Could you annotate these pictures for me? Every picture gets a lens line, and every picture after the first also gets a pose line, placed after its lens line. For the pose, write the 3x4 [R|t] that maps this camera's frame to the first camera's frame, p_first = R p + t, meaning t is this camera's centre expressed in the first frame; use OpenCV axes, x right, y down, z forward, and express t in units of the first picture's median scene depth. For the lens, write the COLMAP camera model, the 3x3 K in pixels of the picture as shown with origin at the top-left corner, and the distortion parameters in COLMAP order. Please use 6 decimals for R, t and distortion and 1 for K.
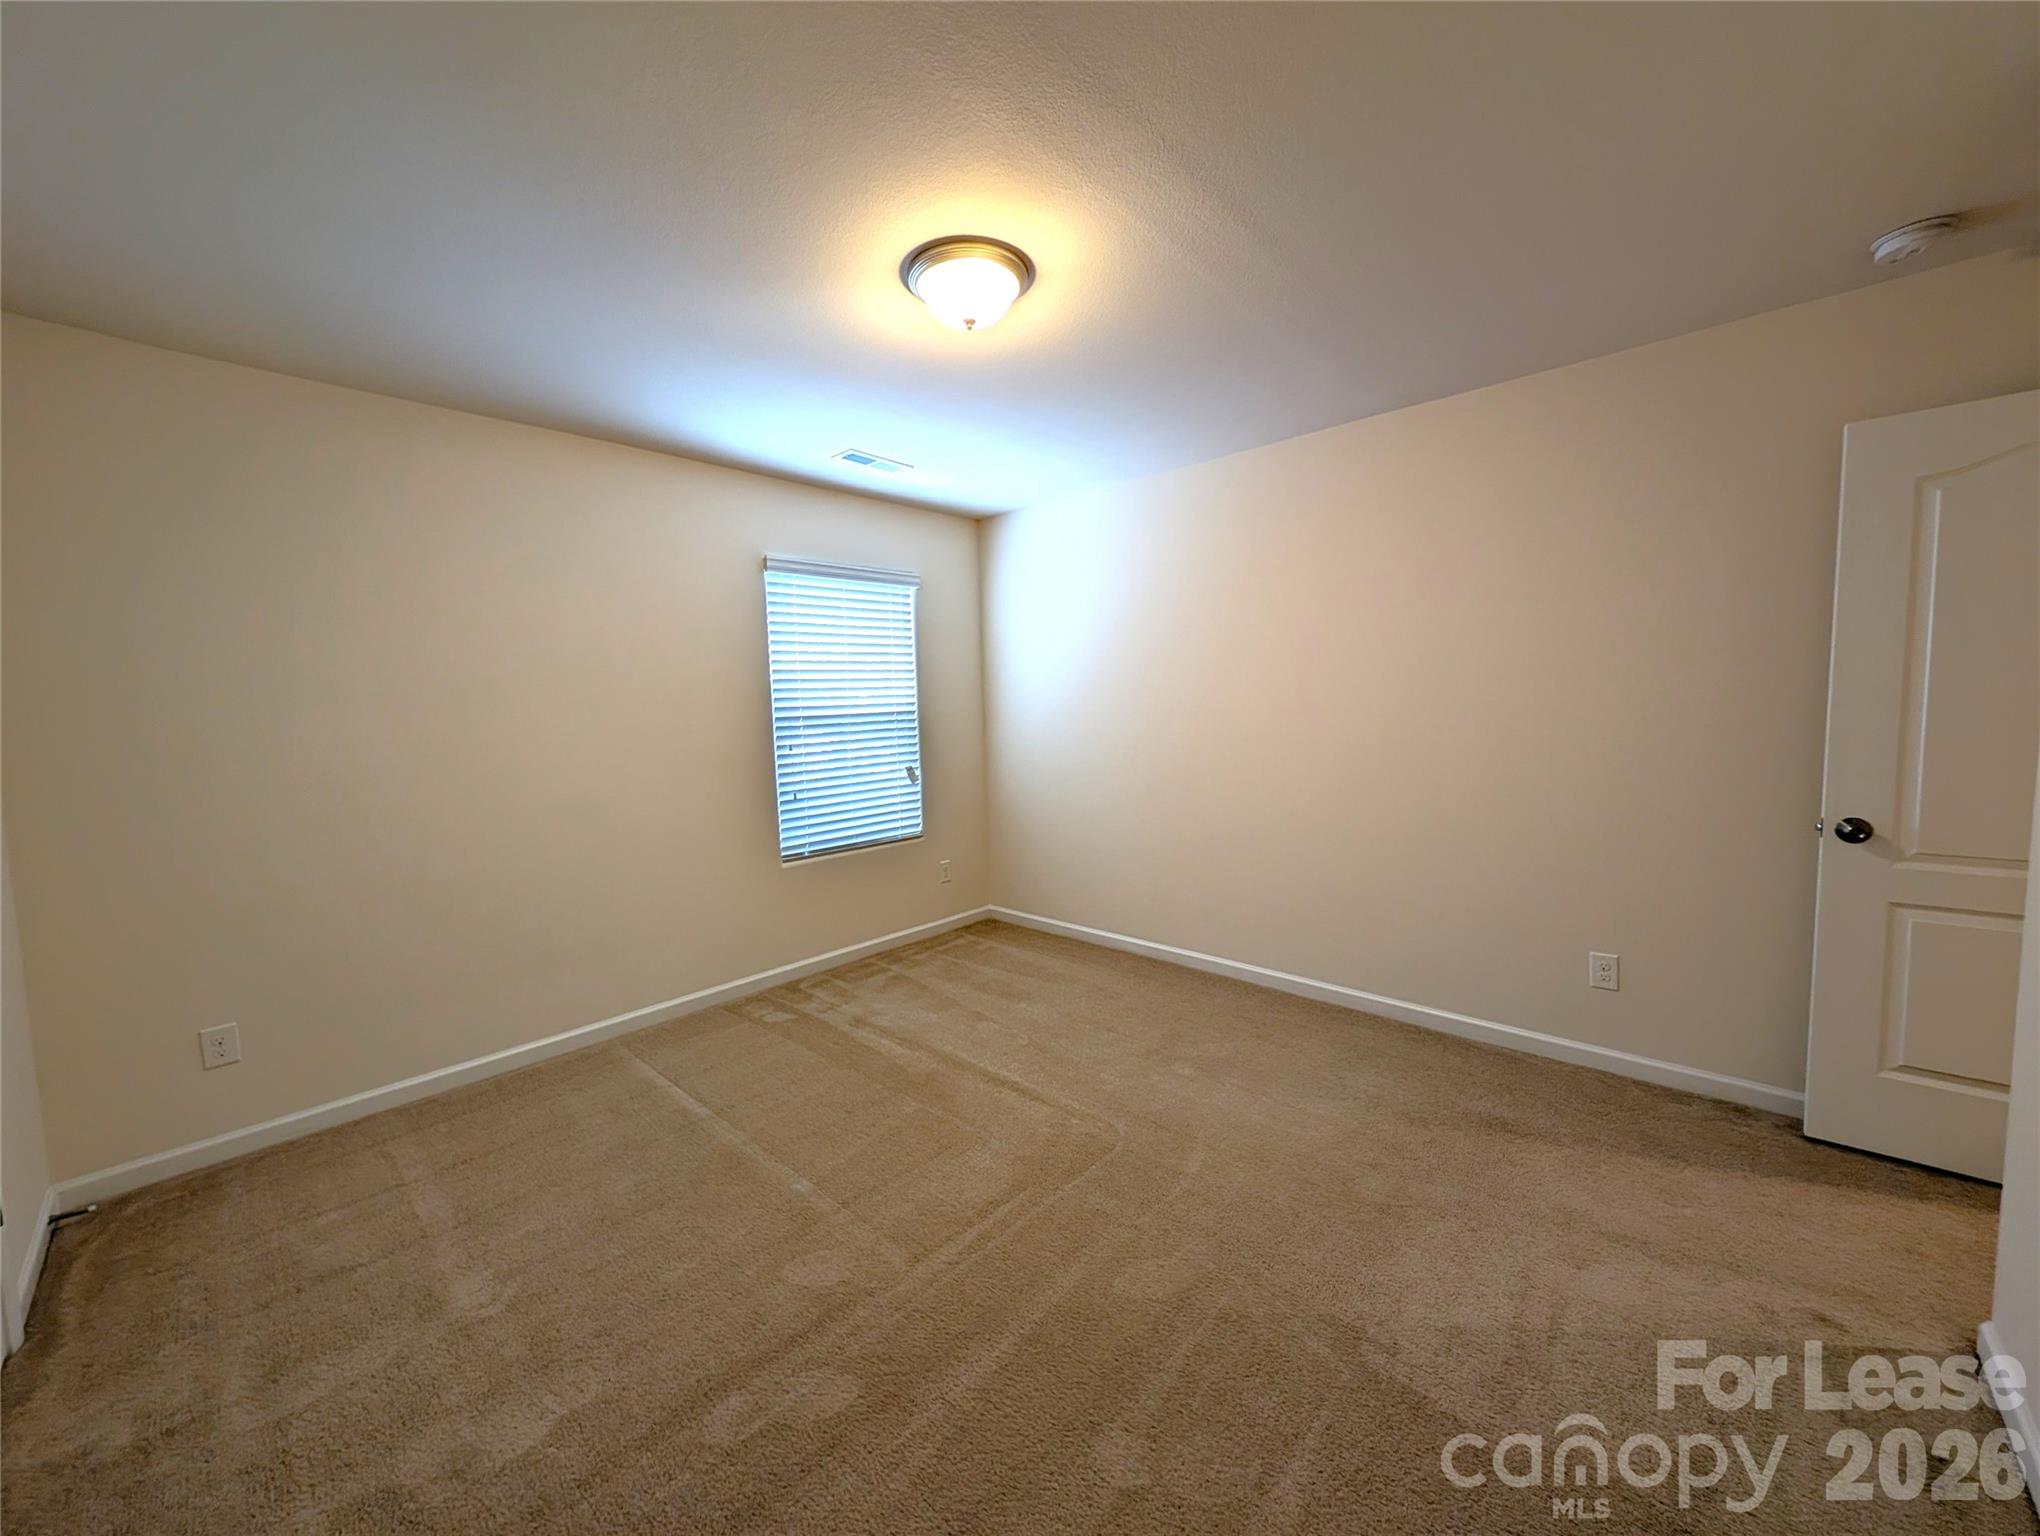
lens RADIAL K [[763.1, 0, 1035.9], [0, 763.1, 783.9], [0, 0, 1]] dist [0.001600, -0.001379]
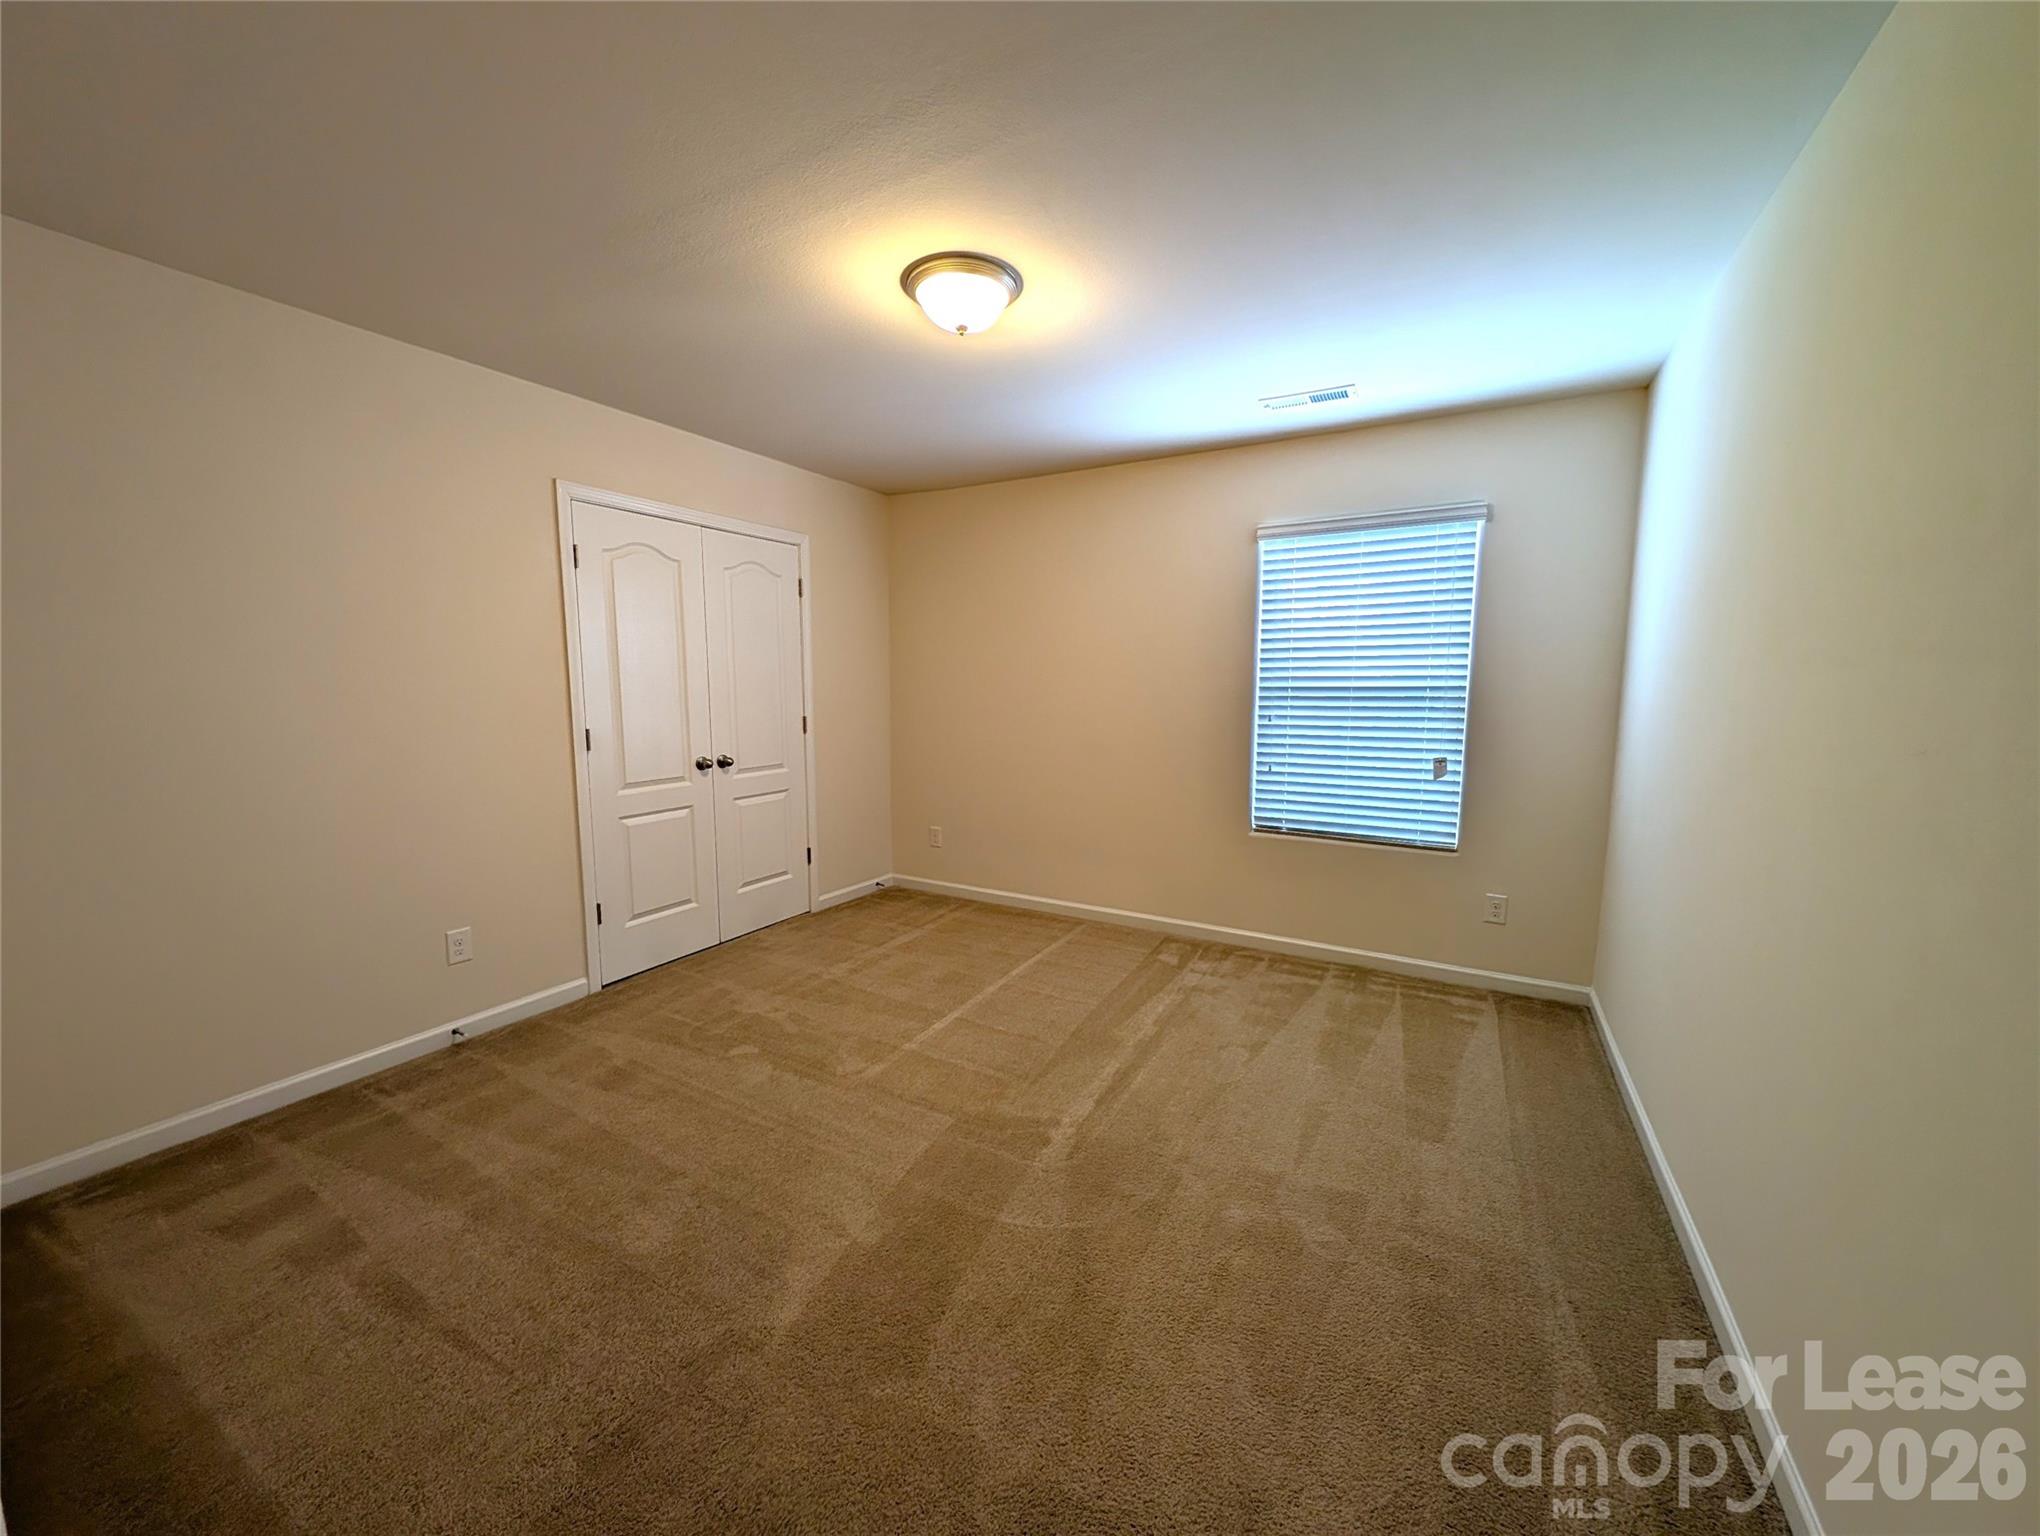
lens RADIAL K [[763.1, 0, 1002.4], [0, 763.1, 781.6], [0, 0, 1]] dist [0.001600, -0.001379]
pose [[0.211490, 0.160503, -0.964111, 0.548152], [-0.114591, 0.983693, 0.138626, -0.061633], [0.970639, 0.081160, 0.226434, 0.429714]]
